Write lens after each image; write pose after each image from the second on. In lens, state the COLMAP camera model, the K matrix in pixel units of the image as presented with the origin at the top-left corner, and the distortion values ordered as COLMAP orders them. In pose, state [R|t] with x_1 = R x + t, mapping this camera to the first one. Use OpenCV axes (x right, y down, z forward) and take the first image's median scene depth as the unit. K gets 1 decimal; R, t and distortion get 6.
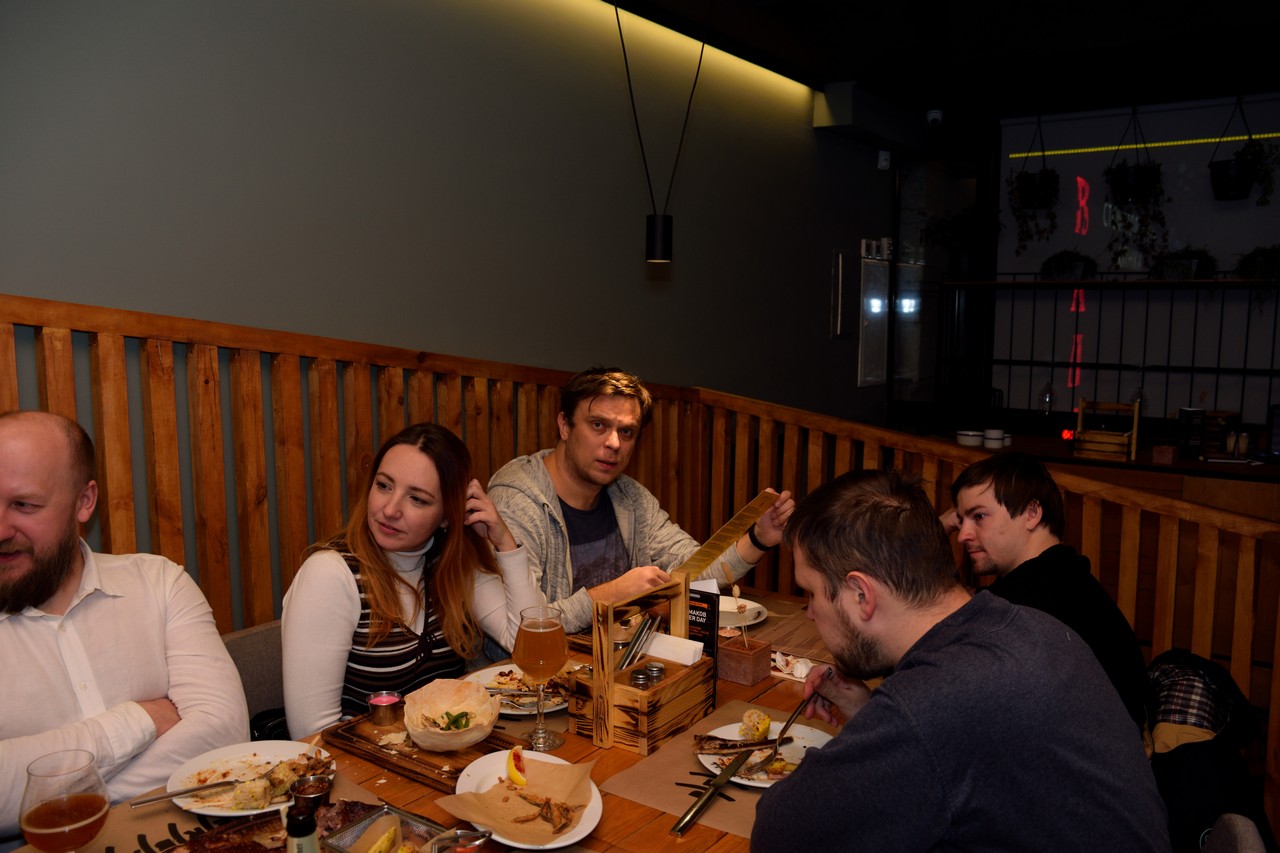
lens RADIAL K [[993.0, 0, 639.7], [0, 993.0, 427.3], [0, 0, 1]] dist [-0.076057, 0.055413]
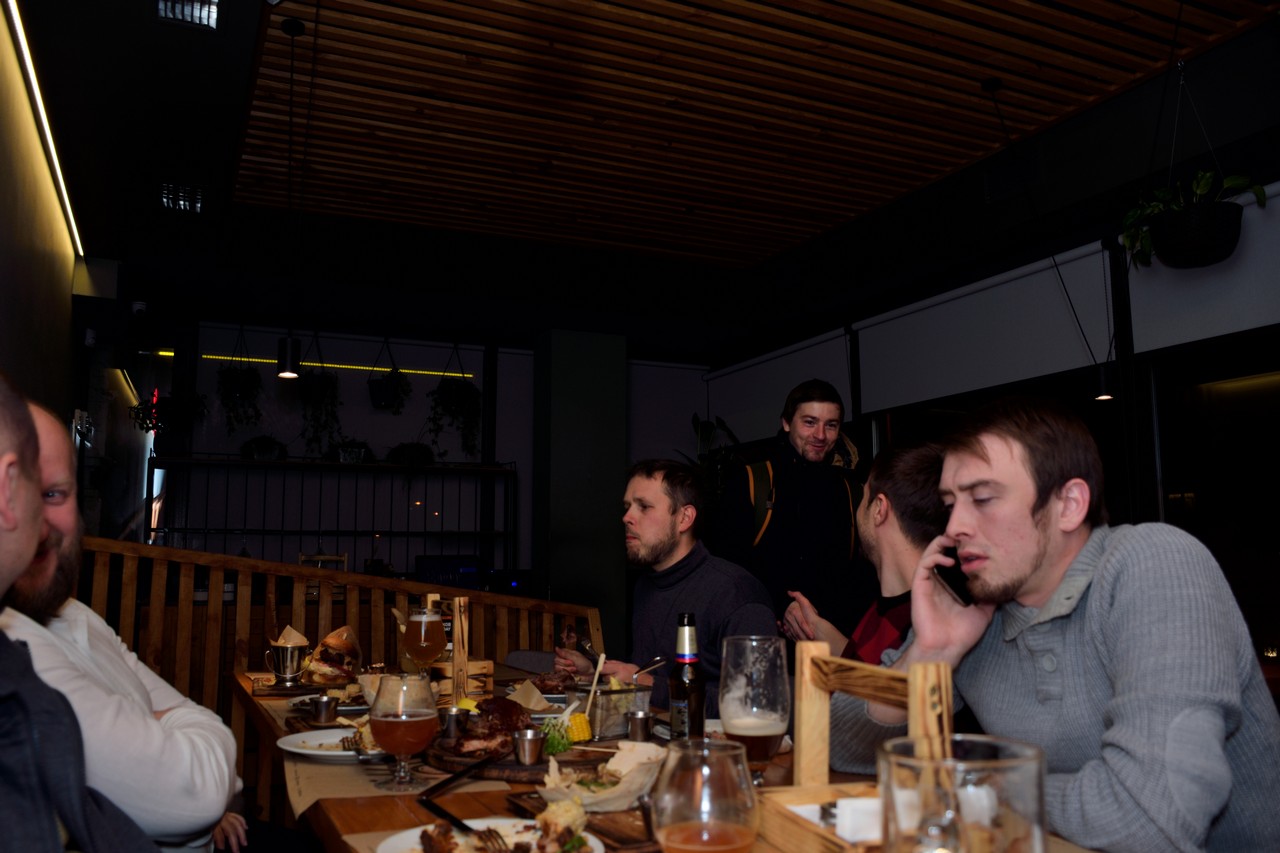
lens RADIAL K [[993.0, 0, 628.9], [0, 993.0, 424.7], [0, 0, 1]] dist [-0.076057, 0.055413]
pose [[0.494841, 0.109419, 0.862067, -0.519344], [0.096787, 0.978929, -0.179809, 0.092445], [-0.863577, 0.172413, 0.473824, 0.034901]]
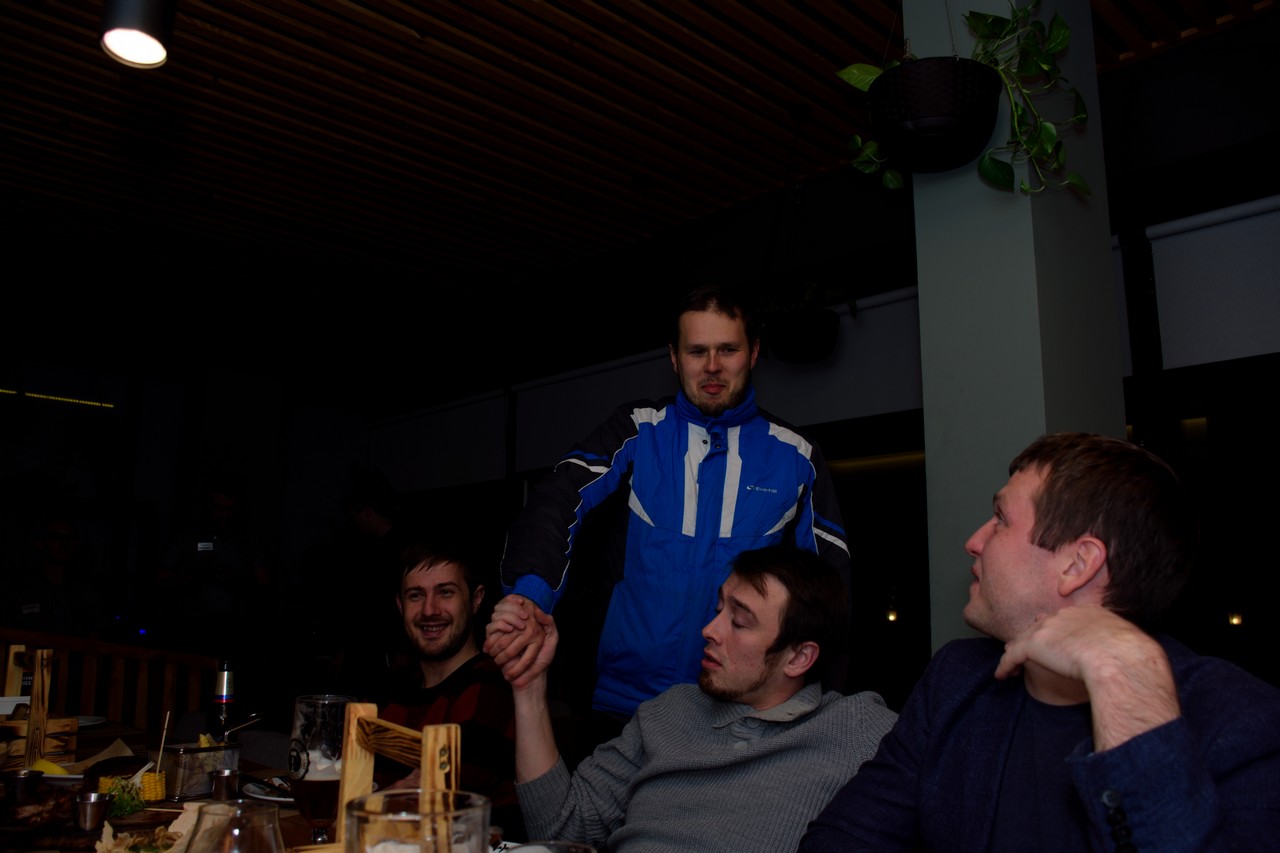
lens RADIAL K [[993.0, 0, 646.8], [0, 993.0, 420.8], [0, 0, 1]] dist [-0.076057, 0.055413]
pose [[0.196417, 0.176645, 0.964477, -0.529595], [0.091101, 0.976096, -0.197326, 0.090252], [-0.976279, 0.126623, 0.175629, -0.024686]]
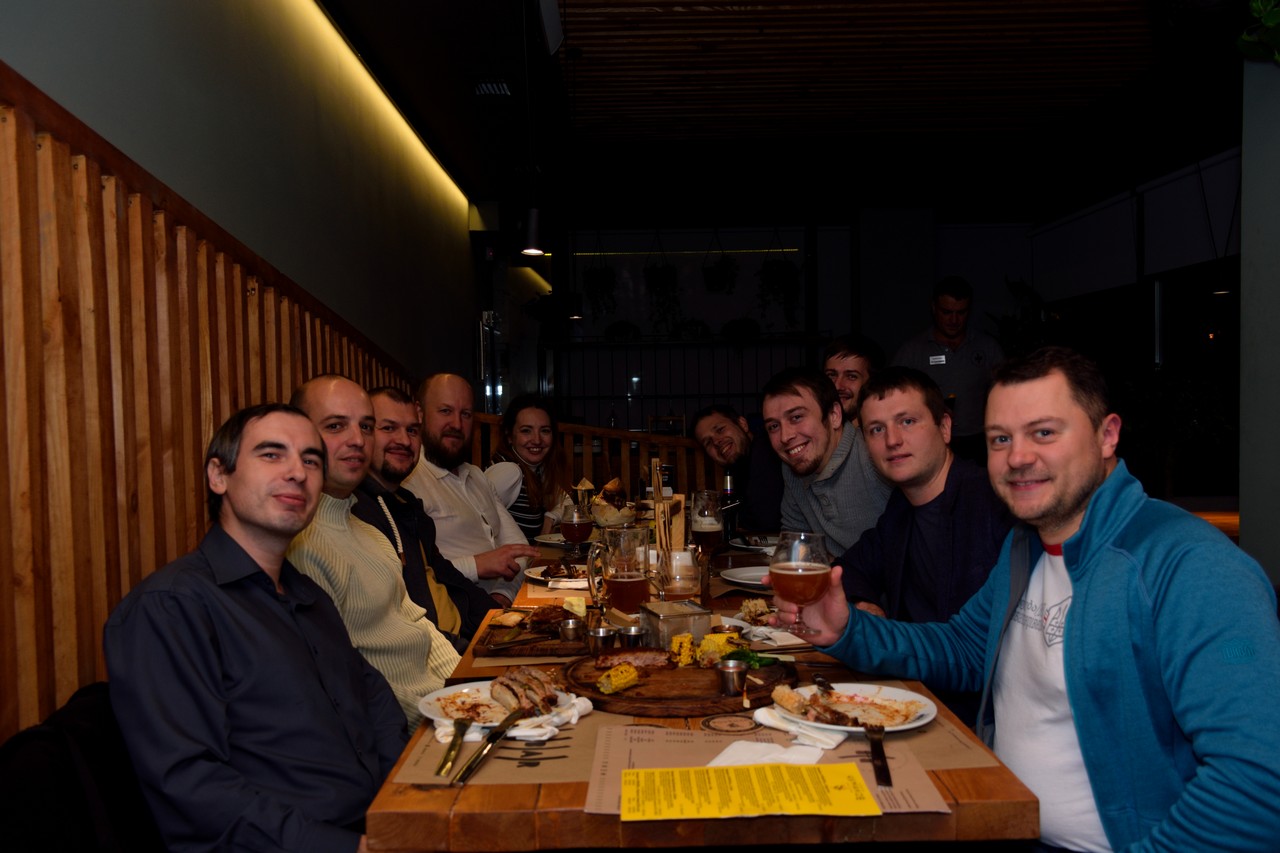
lens RADIAL K [[1111.1, 0, 643.7], [0, 1111.1, 427.2], [0, 0, 1]] dist [-0.001101, 0.000582]
pose [[0.807020, -0.039816, 0.589181, -0.729927], [0.086586, 0.994919, -0.051365, 0.098709], [-0.584142, 0.092467, 0.806367, -0.512847]]
